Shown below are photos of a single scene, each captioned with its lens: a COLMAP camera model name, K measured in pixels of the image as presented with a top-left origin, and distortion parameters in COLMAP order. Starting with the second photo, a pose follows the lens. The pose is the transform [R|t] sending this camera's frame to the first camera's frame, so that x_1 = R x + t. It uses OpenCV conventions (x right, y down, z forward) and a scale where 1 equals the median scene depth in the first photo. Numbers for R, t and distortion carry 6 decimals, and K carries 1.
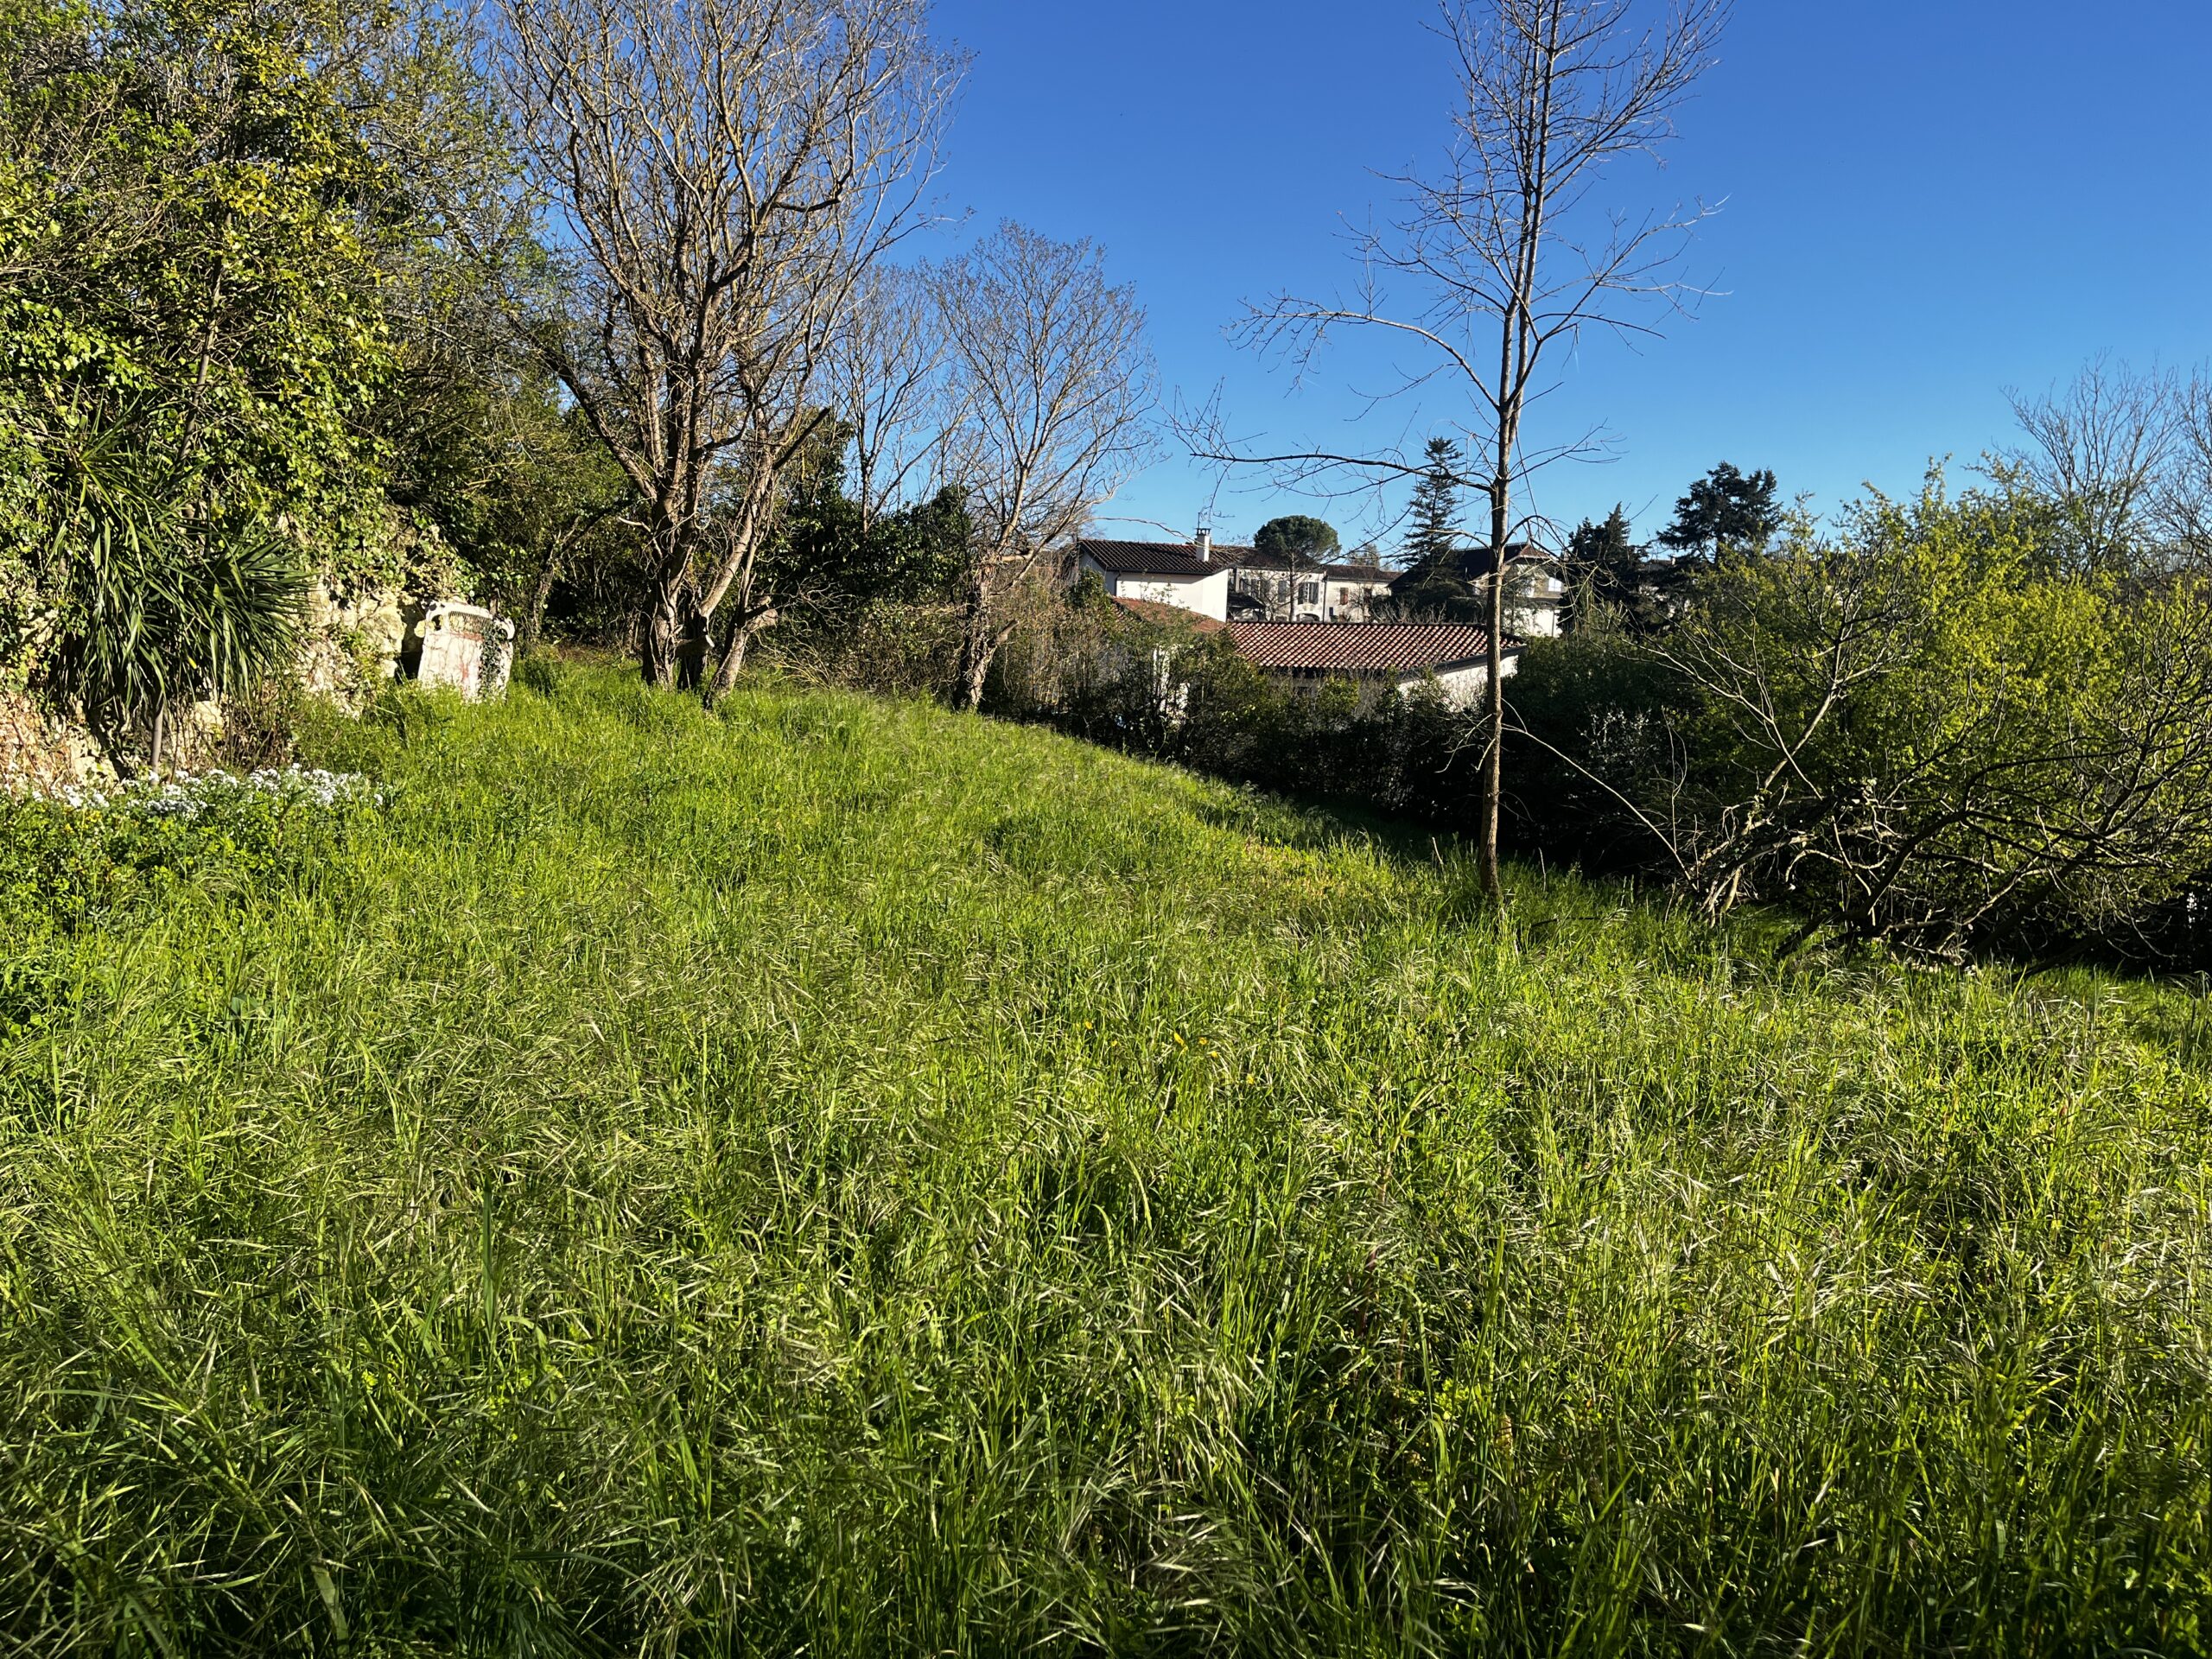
lens RADIAL K [[1852.2, 0, 1144.9], [0, 1852.2, 826.2], [0, 0, 1]] dist [0.080137, -0.112998]
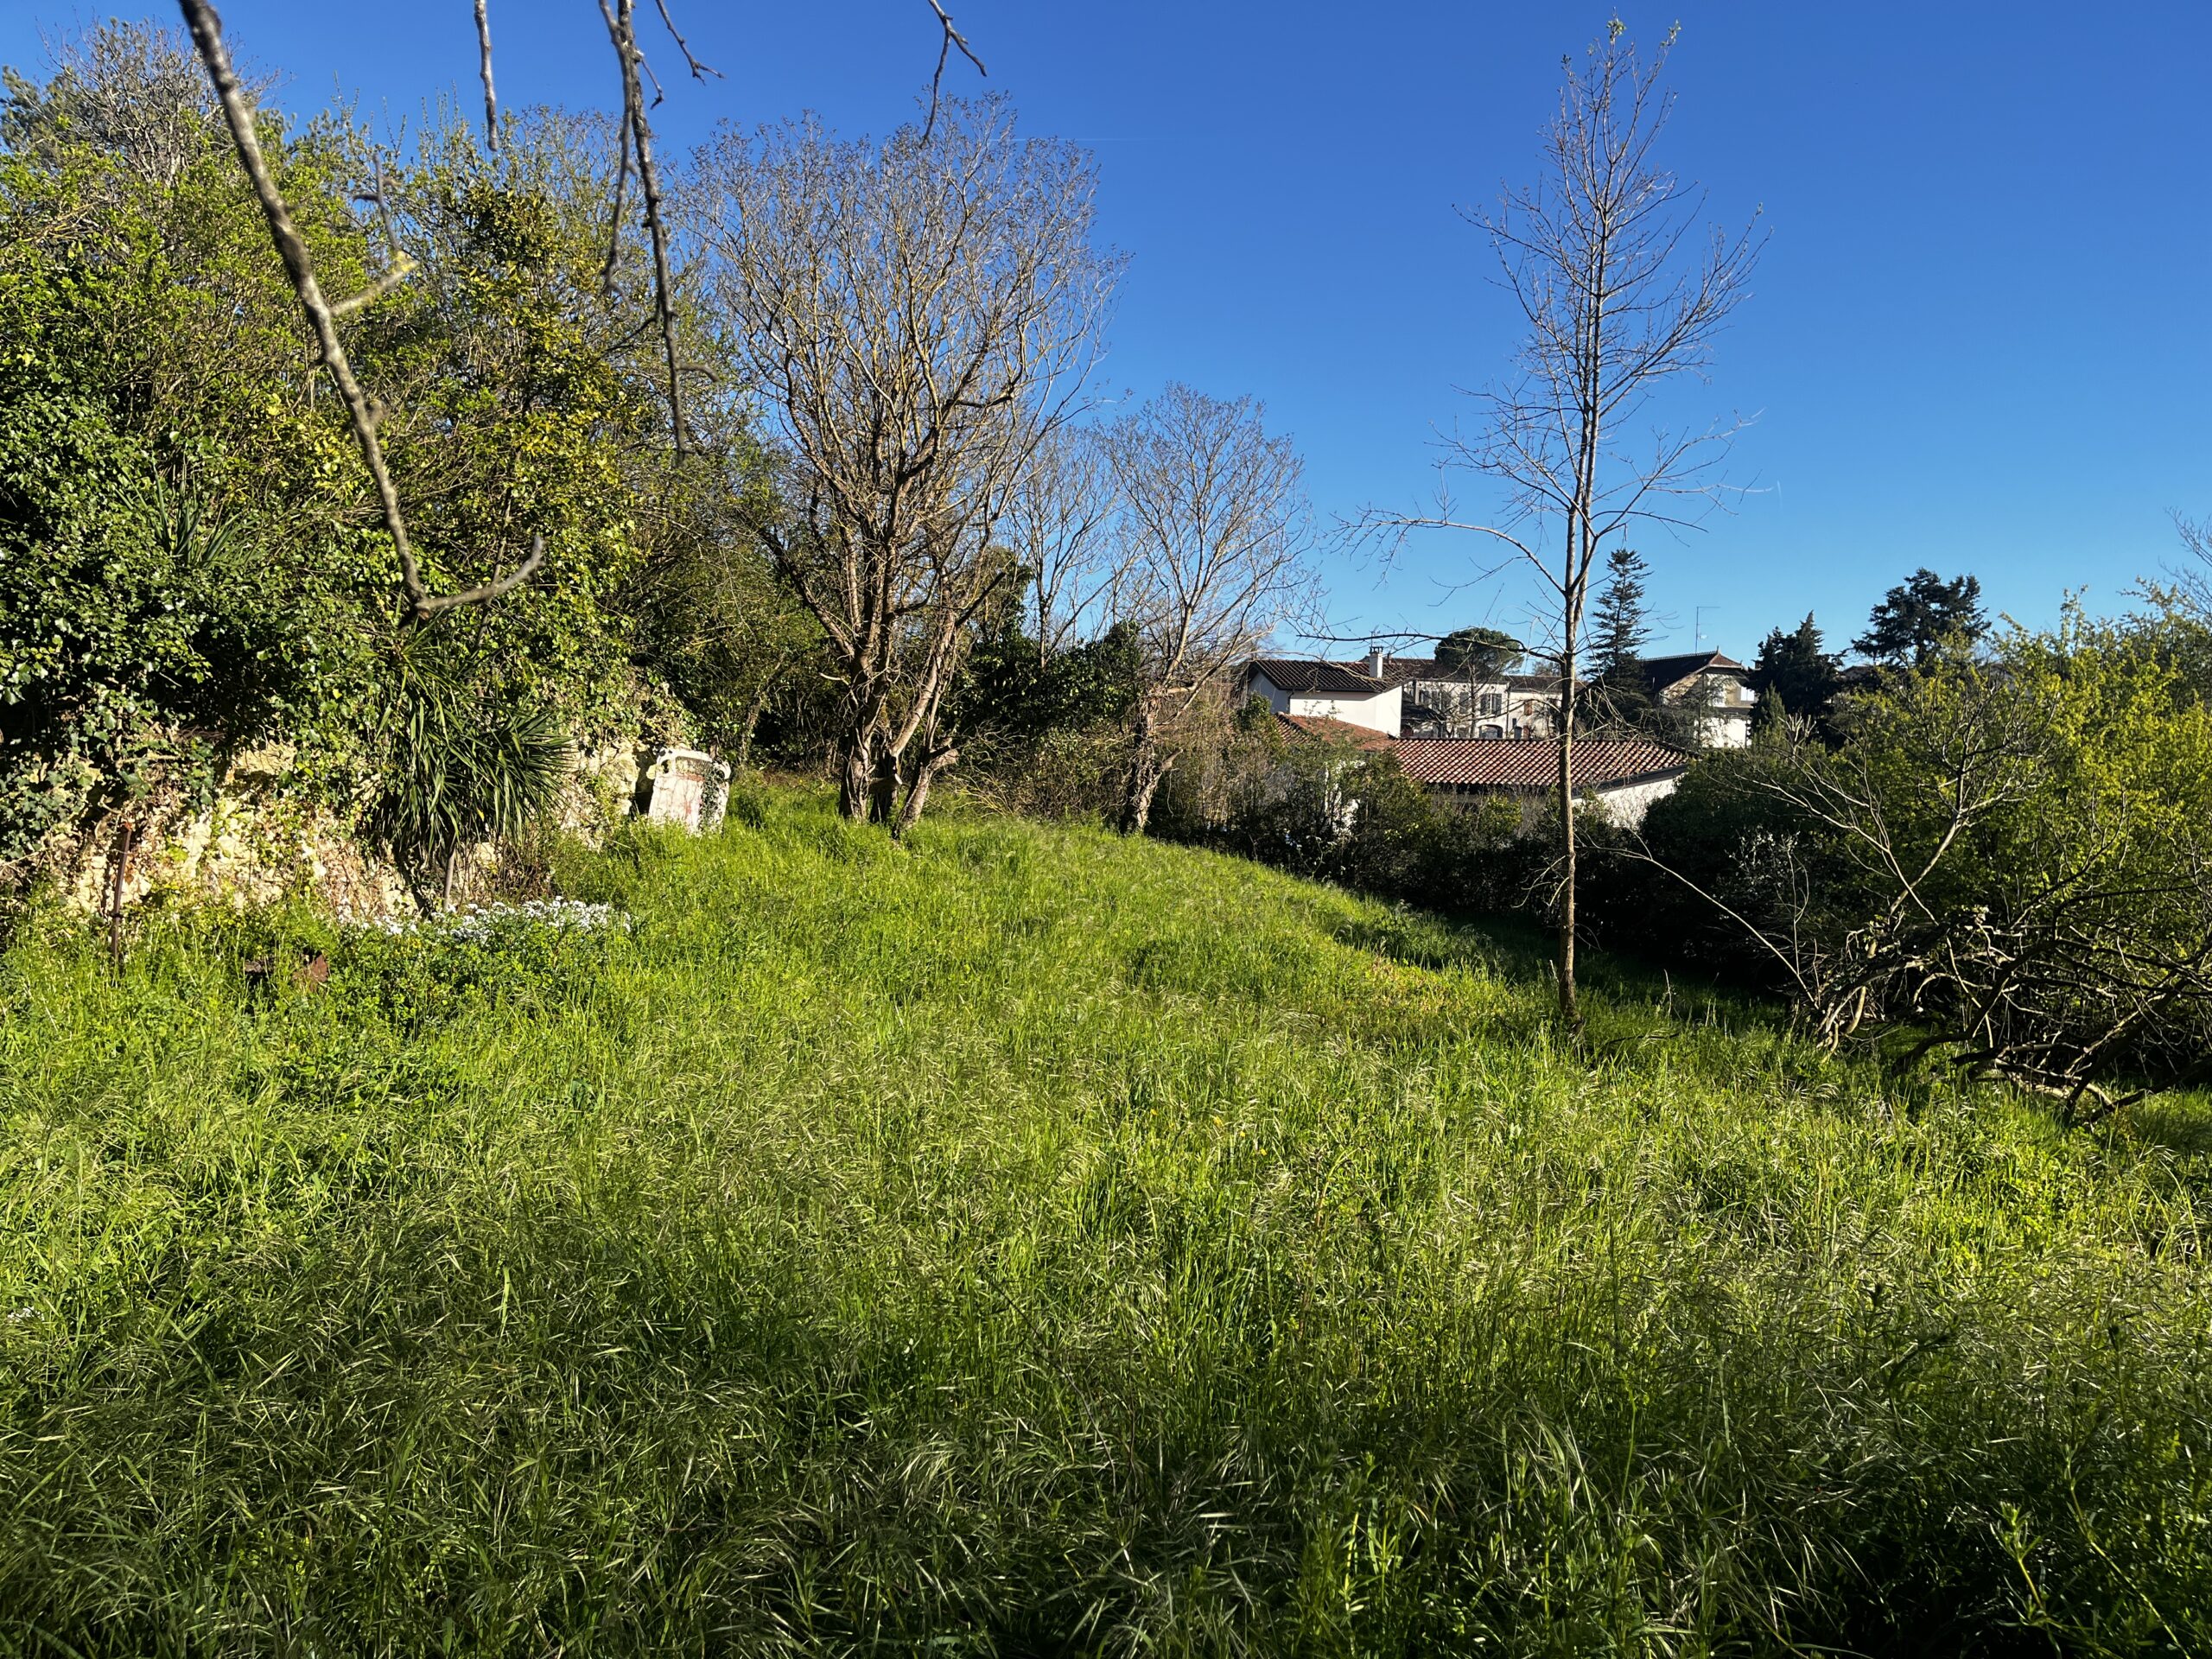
lens RADIAL K [[1852.2, 0, 1097.7], [0, 1852.2, 846.1], [0, 0, 1]] dist [0.080137, -0.112998]
pose [[0.992316, -0.002482, -0.123705, 0.025065], [-0.003608, 0.998793, -0.048980, -0.005338], [0.123677, 0.049050, 0.991110, -0.095293]]
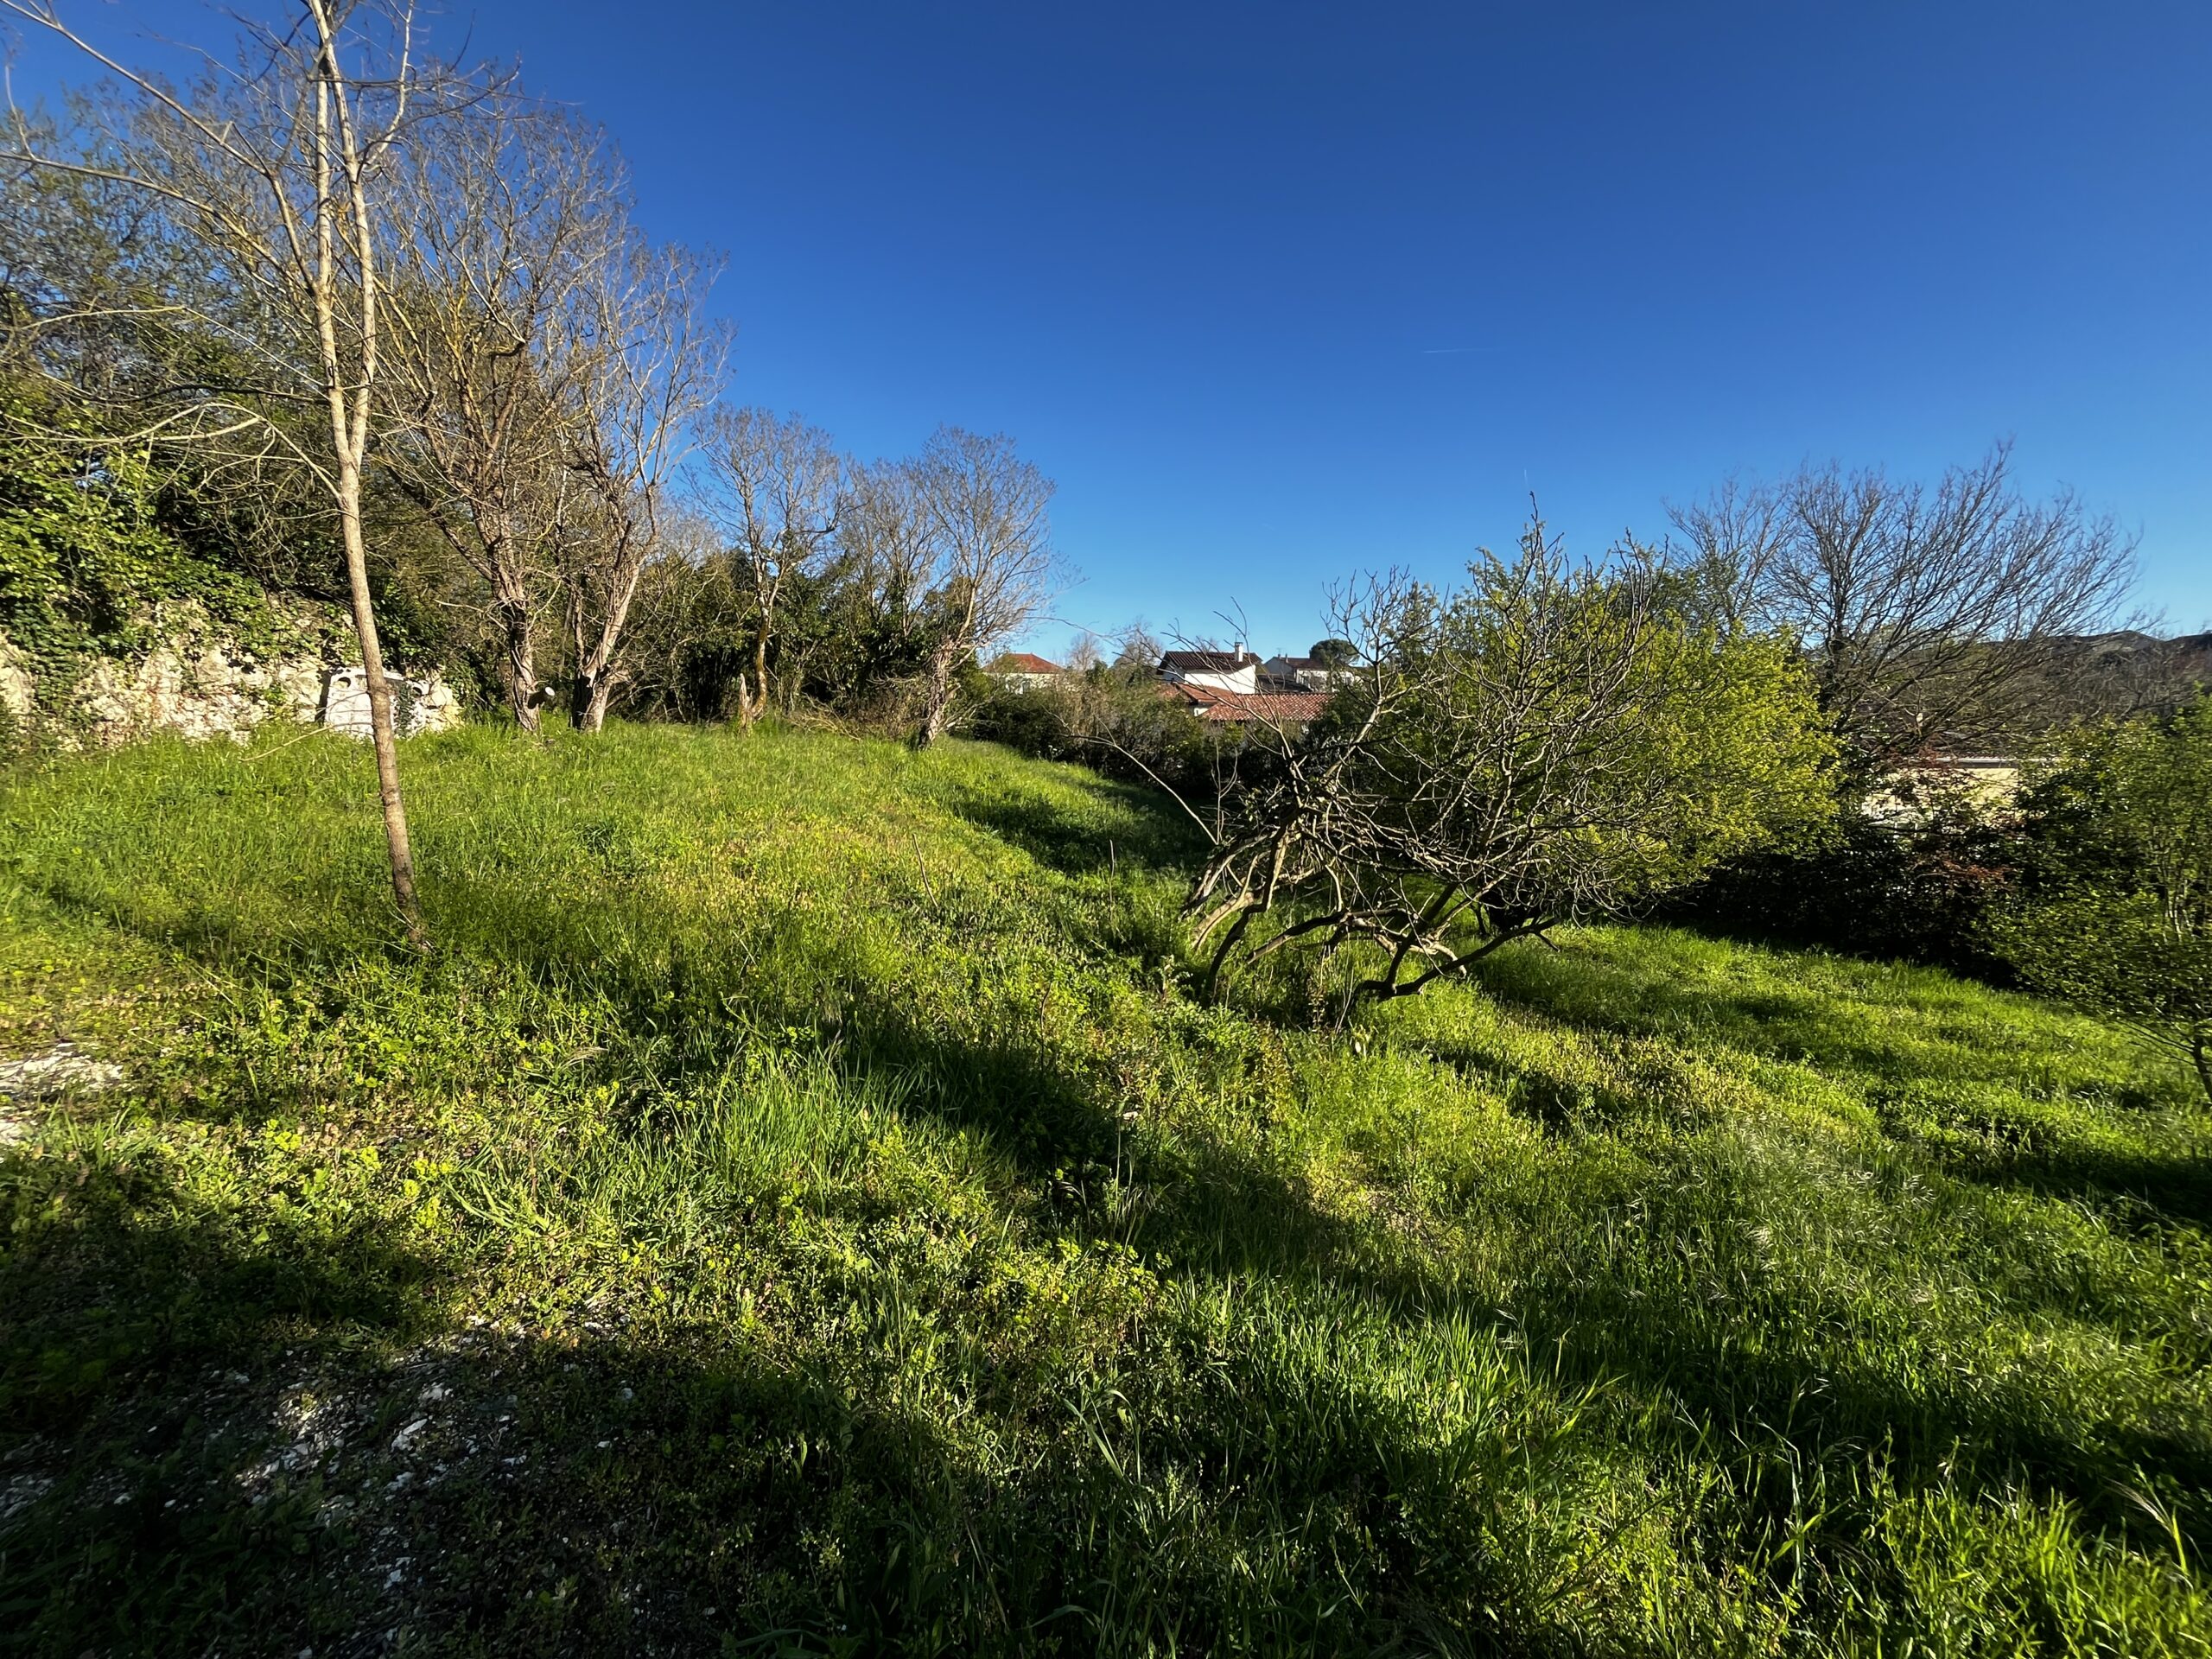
lens RADIAL K [[994.4, 0, 1131.9], [0, 994.4, 830.8], [0, 0, 1]] dist [-0.002807, 0.001429]
pose [[0.987090, -0.021384, -0.158732, 0.329068], [0.023036, 0.999698, 0.008576, 0.010936], [0.158501, -0.012122, 0.987284, 0.355961]]
